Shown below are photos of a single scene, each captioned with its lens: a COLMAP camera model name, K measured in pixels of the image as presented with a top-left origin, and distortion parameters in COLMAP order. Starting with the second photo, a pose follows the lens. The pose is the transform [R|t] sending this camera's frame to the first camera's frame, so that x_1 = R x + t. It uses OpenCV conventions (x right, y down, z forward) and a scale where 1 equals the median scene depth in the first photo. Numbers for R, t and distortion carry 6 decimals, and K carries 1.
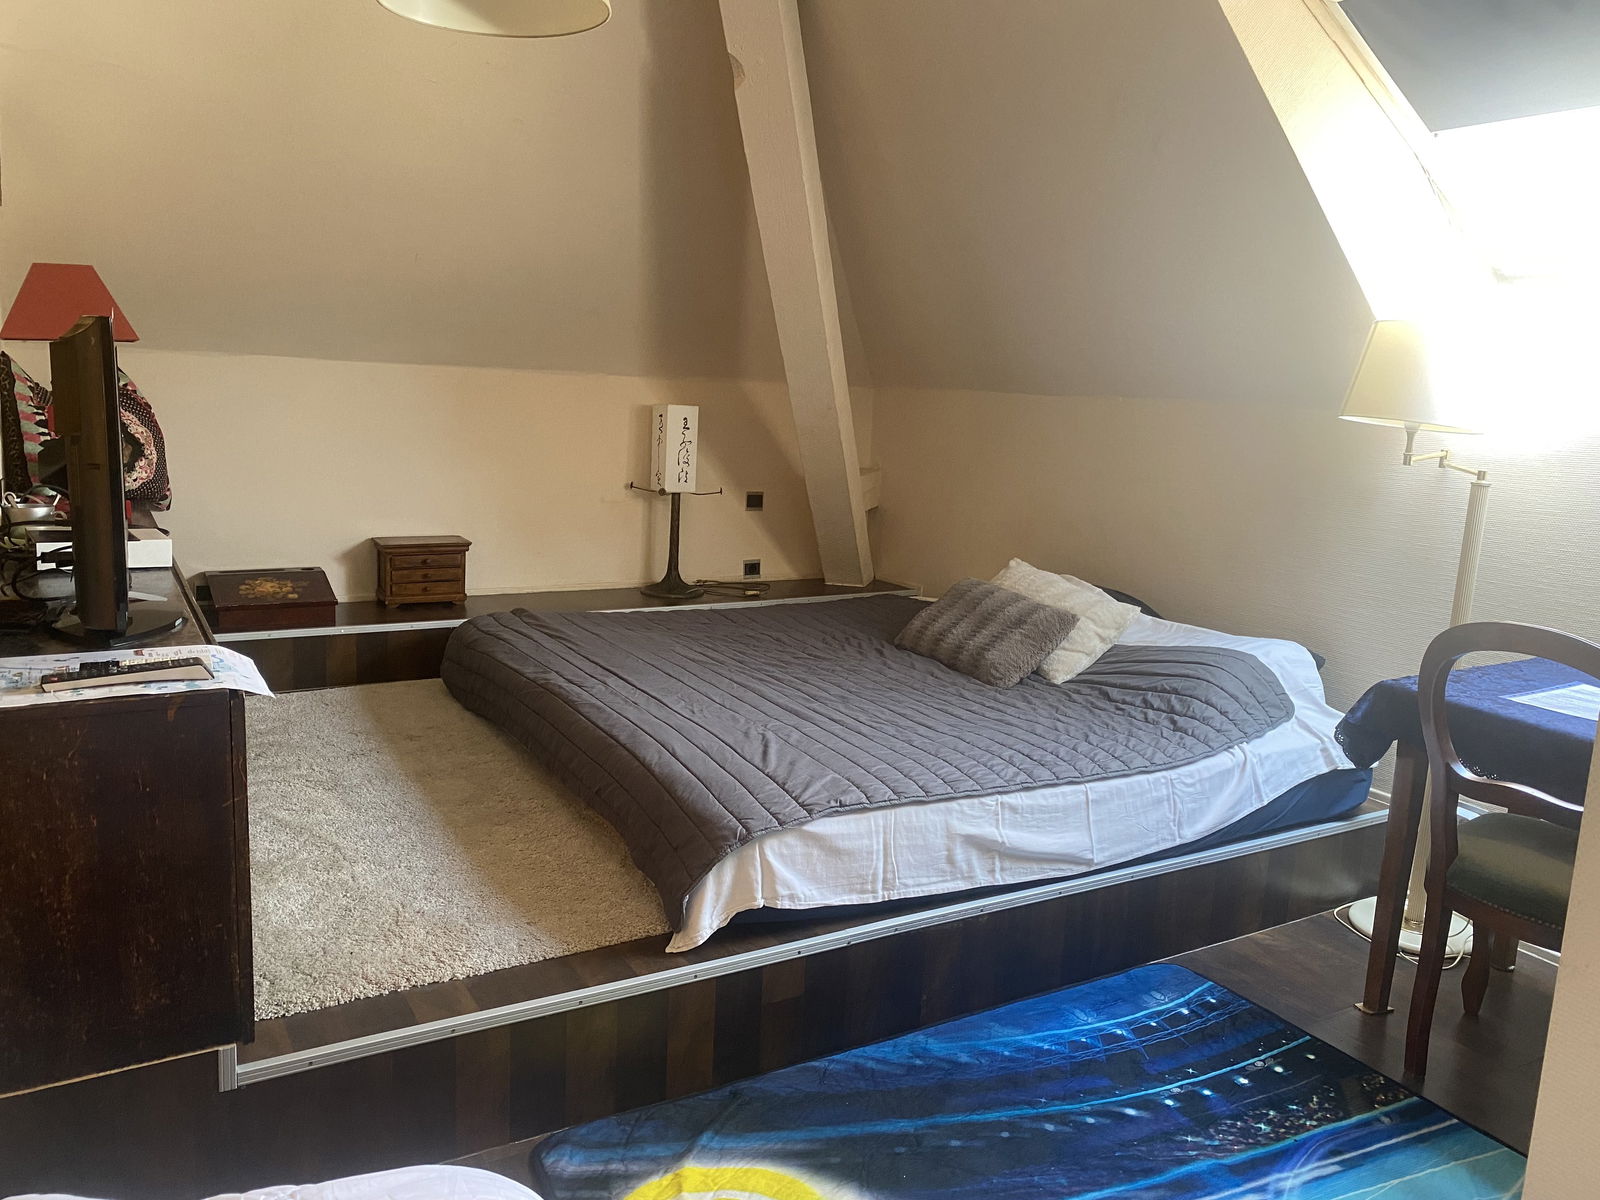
lens RADIAL K [[1236.2, 0, 805.6], [0, 1236.2, 580.2], [0, 0, 1]] dist [0.043733, -0.054146]
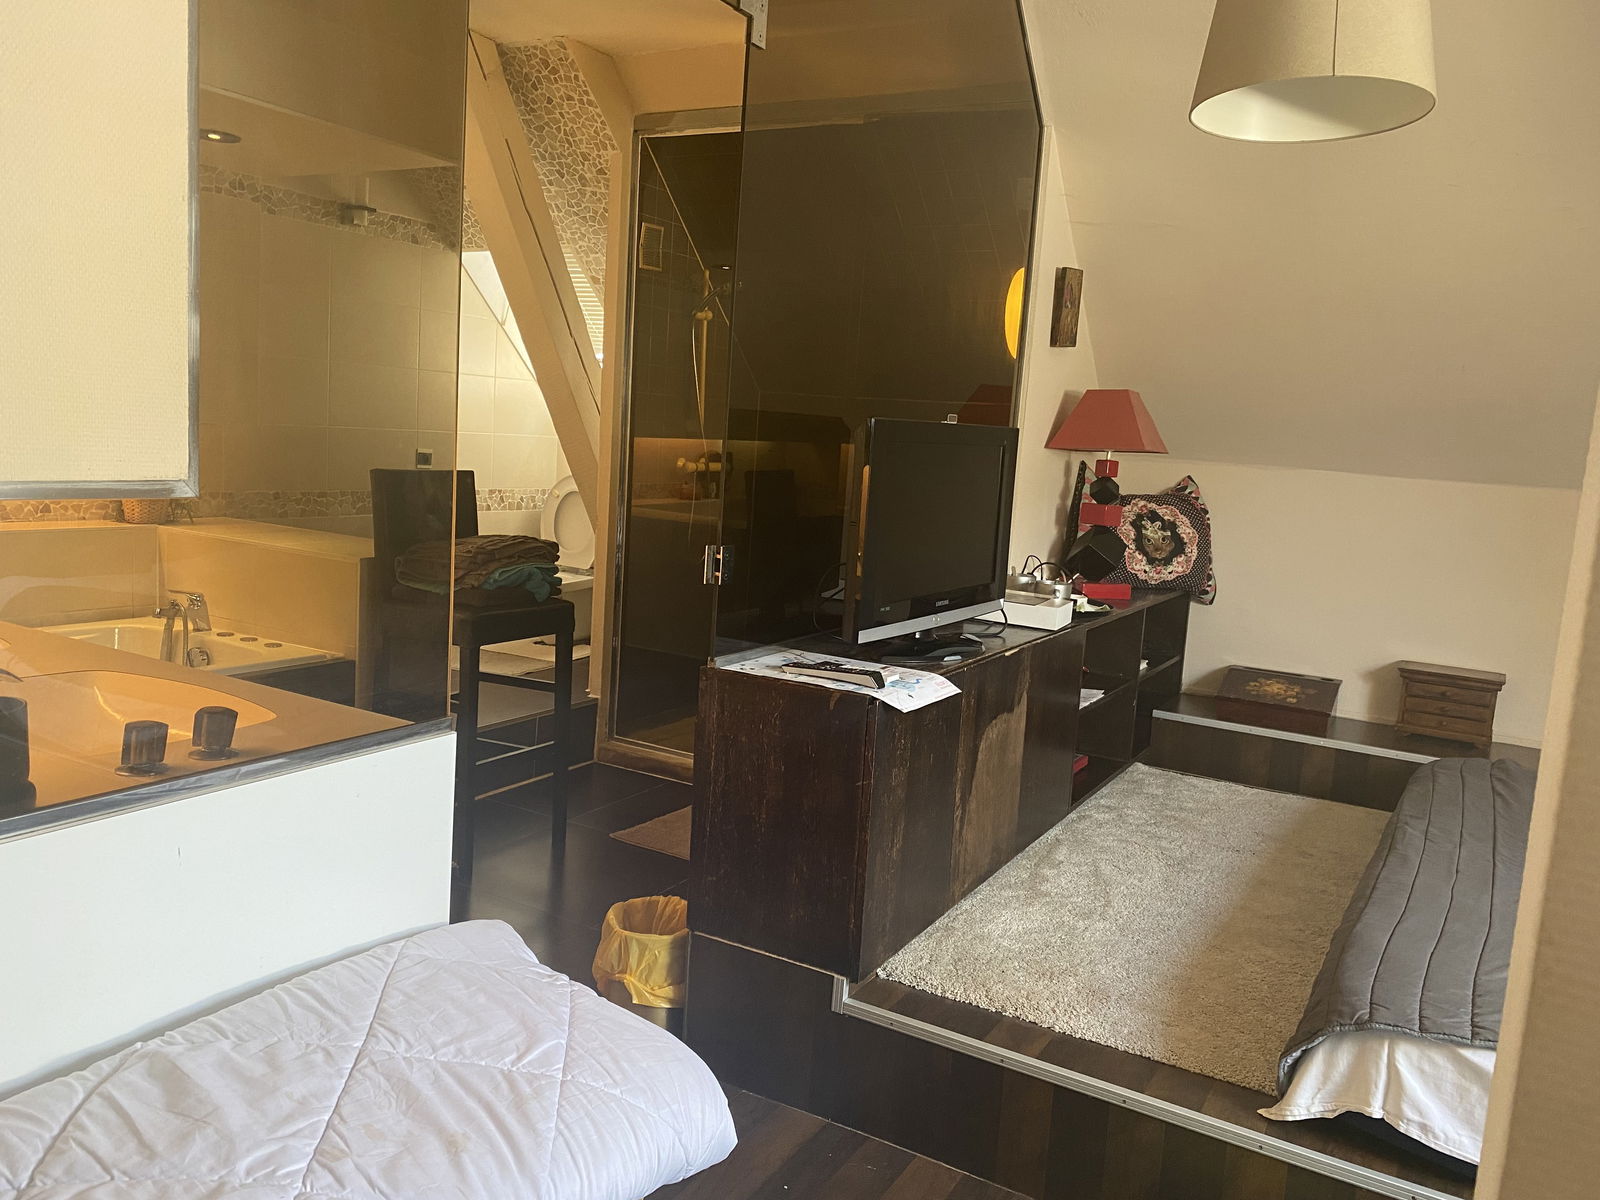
lens RADIAL K [[1245.2, 0, 800.0], [0, 1245.2, 600.0], [0, 0, 1]] dist [-0.010003, 0.044075]
pose [[0.493510, 0.107917, -0.863019, 0.396065], [-0.186862, 0.982256, 0.015972, -0.013577], [0.849429, 0.153383, 0.504919, 0.179211]]
